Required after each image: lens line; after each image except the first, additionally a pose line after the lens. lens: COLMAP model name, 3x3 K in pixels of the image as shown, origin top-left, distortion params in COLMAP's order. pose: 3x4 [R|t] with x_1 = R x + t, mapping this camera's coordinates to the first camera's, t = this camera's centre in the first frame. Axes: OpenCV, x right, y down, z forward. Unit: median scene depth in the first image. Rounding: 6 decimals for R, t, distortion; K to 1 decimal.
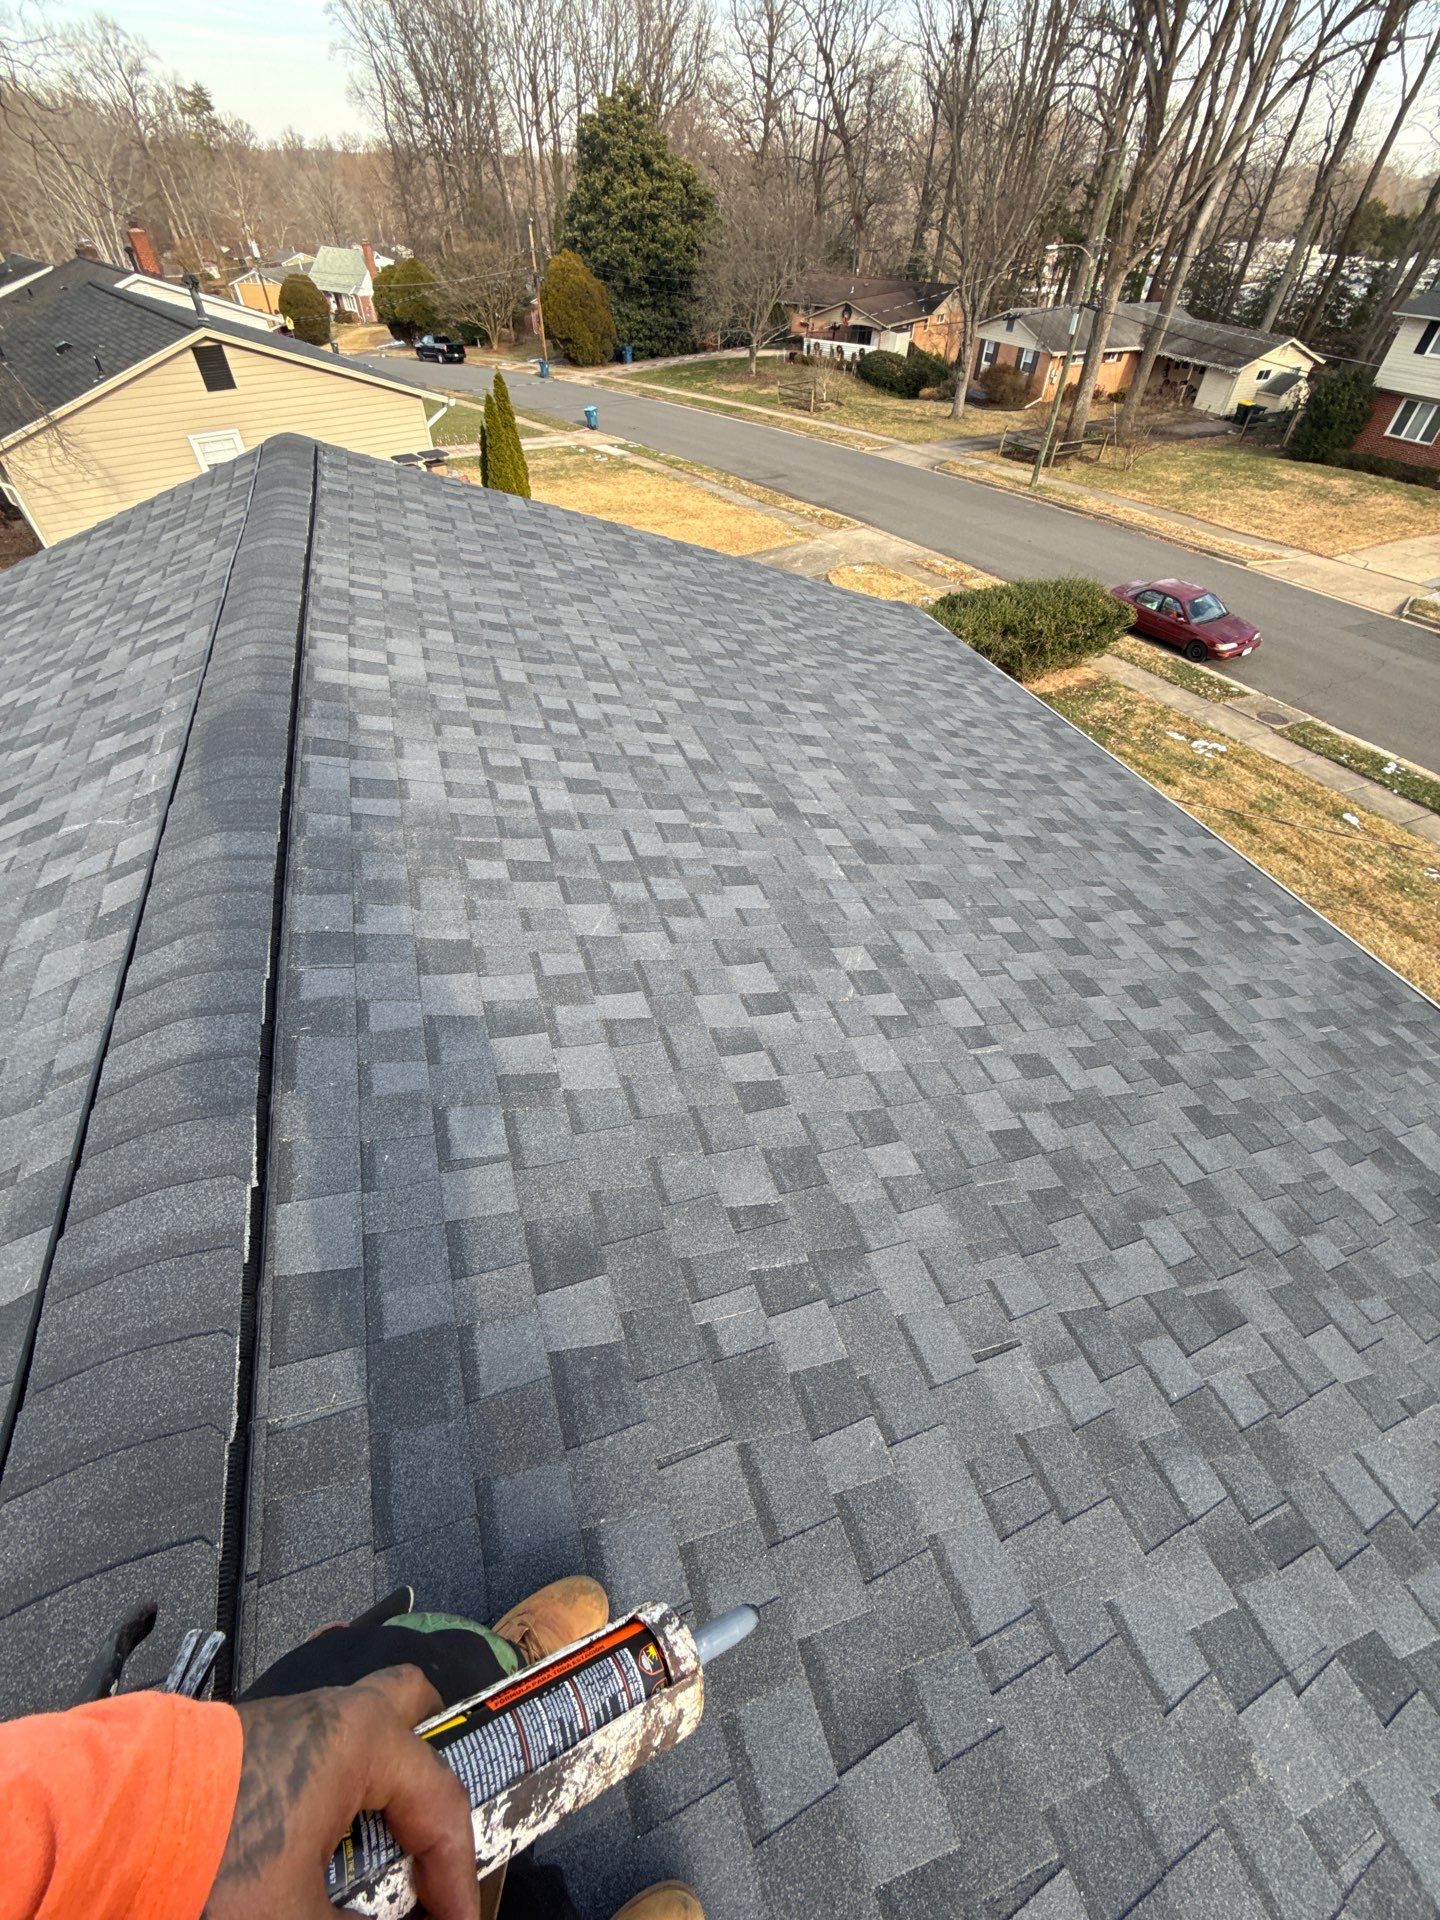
lens RADIAL K [[760.2, 0, 718.3], [0, 760.2, 959.1], [0, 0, 1]] dist [-0.000647, -0.000595]
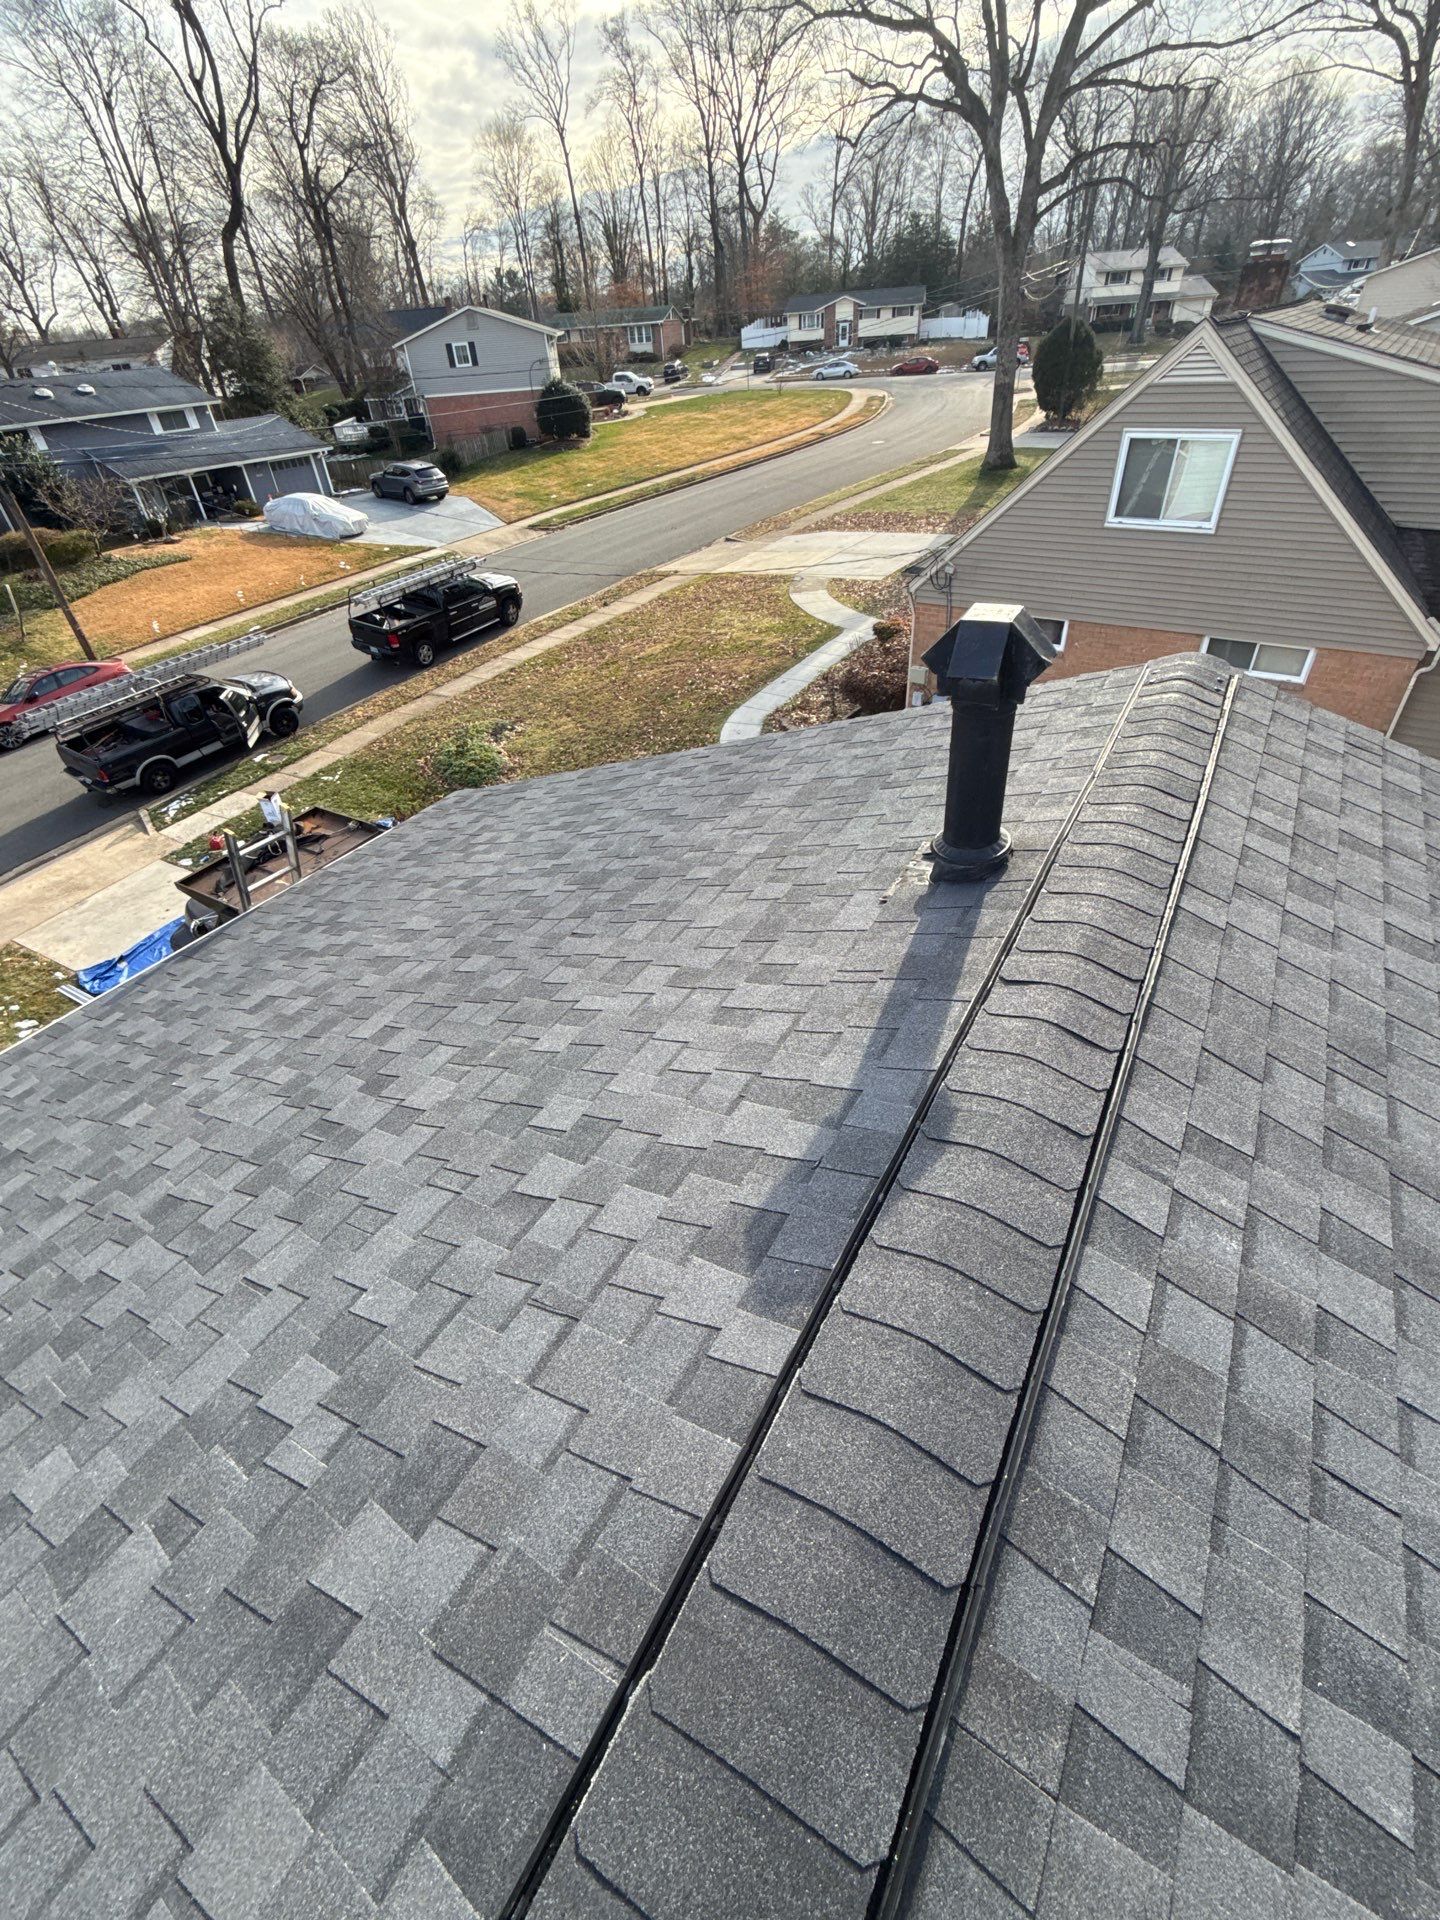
lens RADIAL K [[832.6, 0, 723.1], [0, 832.6, 962.3], [0, 0, 1]] dist [-0.001907, -0.000859]
pose [[-0.648691, -0.447496, 0.615587, -0.022199], [0.581762, 0.229920, 0.780185, -0.005231], [-0.490665, 0.864225, 0.111189, 0.004393]]
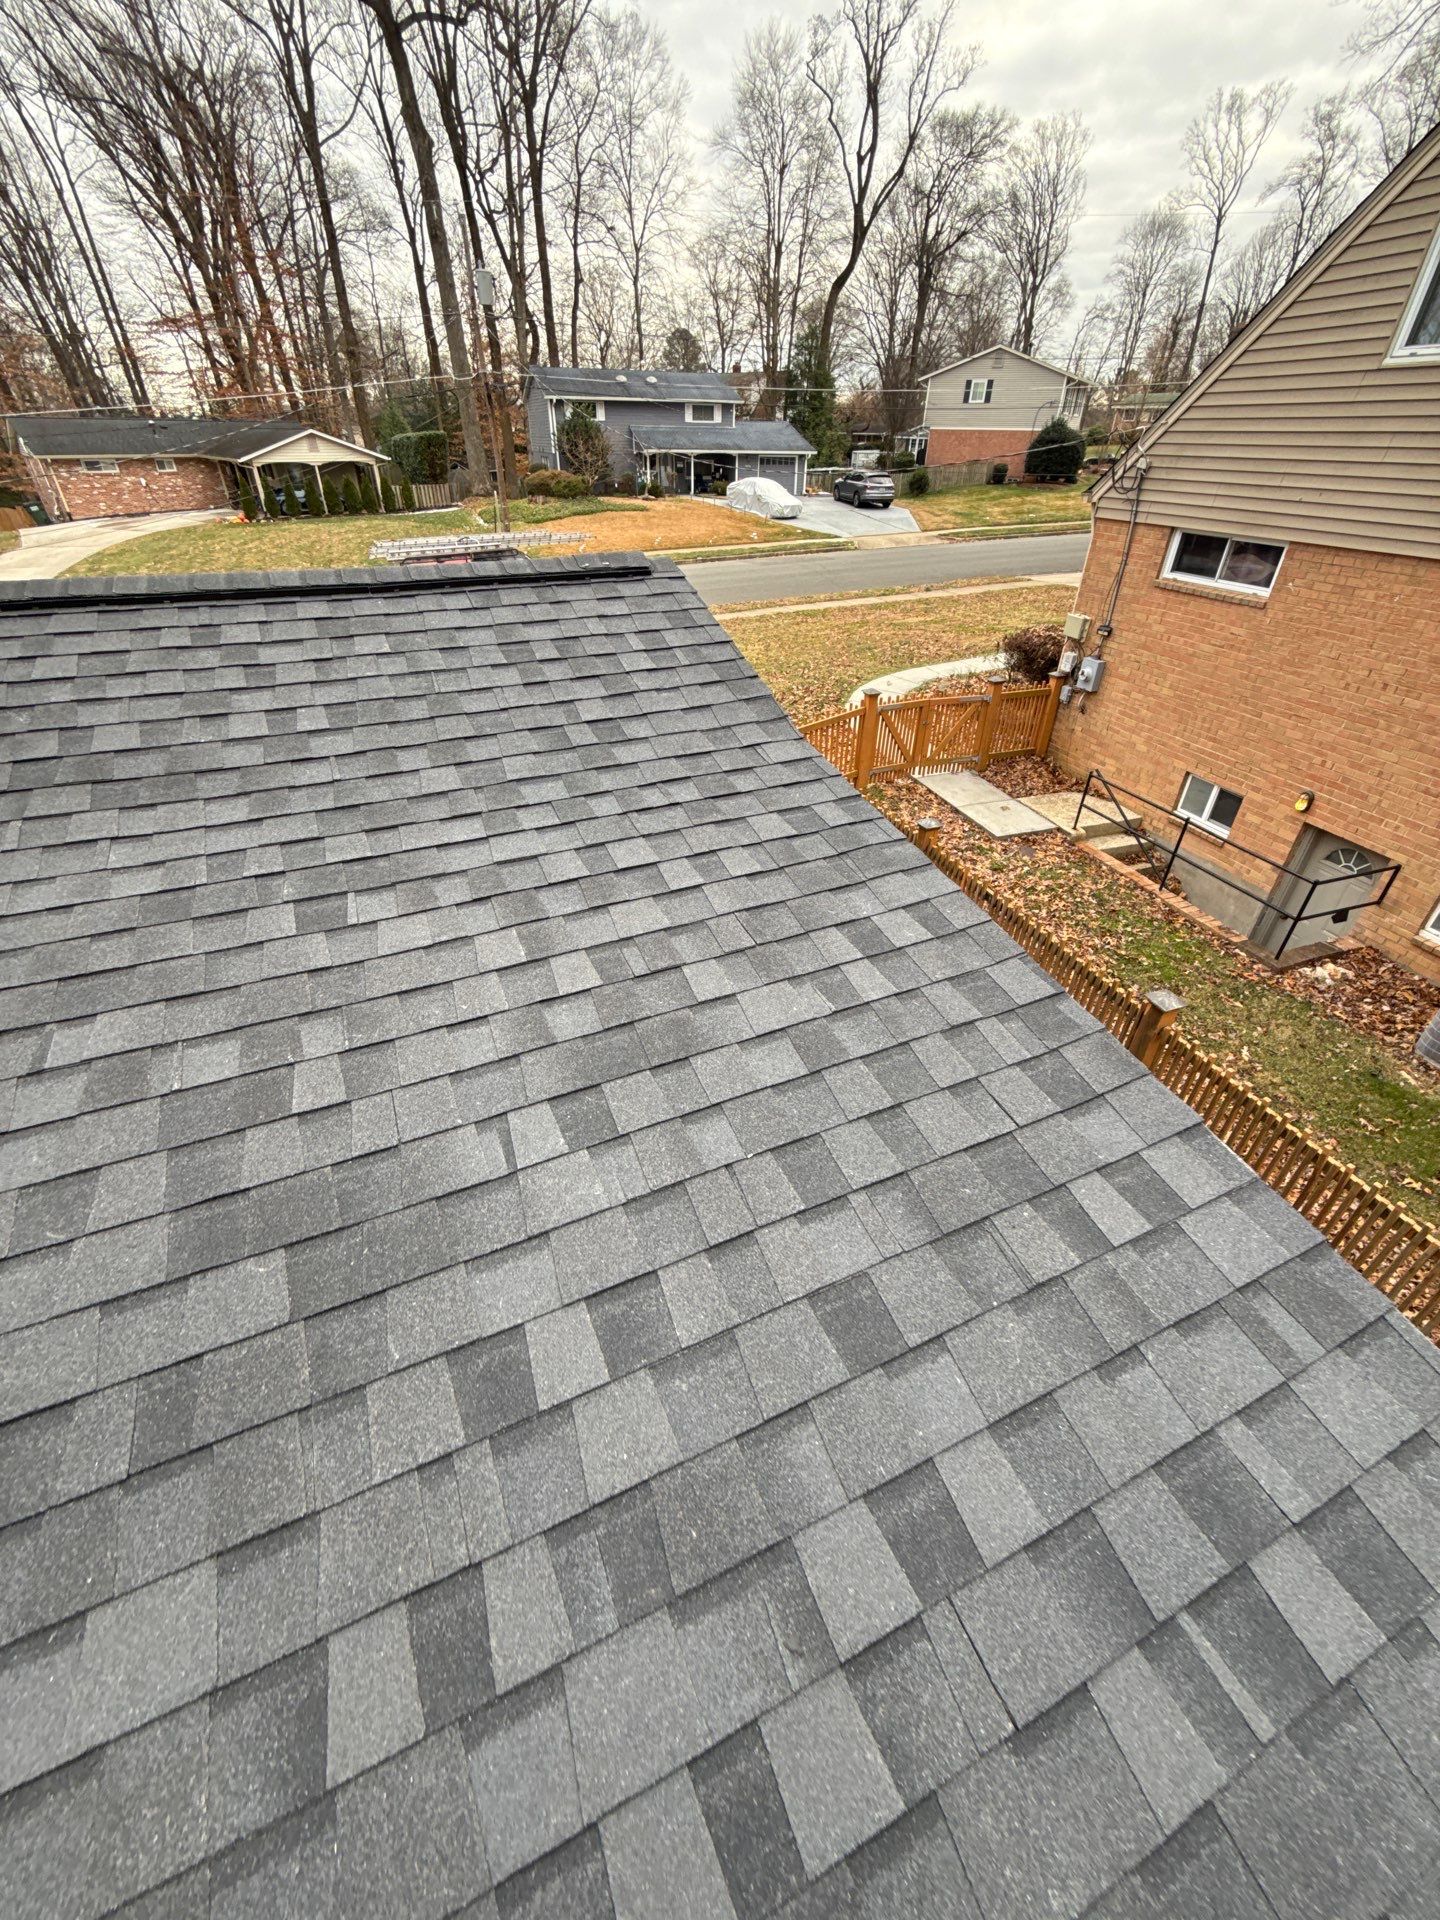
lens RADIAL K [[760.2, 0, 717.3], [0, 760.2, 960.2], [0, 0, 1]] dist [-0.003885, 0.000598]
pose [[-0.088447, -0.580438, 0.809487, -0.041870], [0.709318, 0.533850, 0.460296, 0.146162], [-0.699318, 0.614895, 0.364498, -0.042885]]
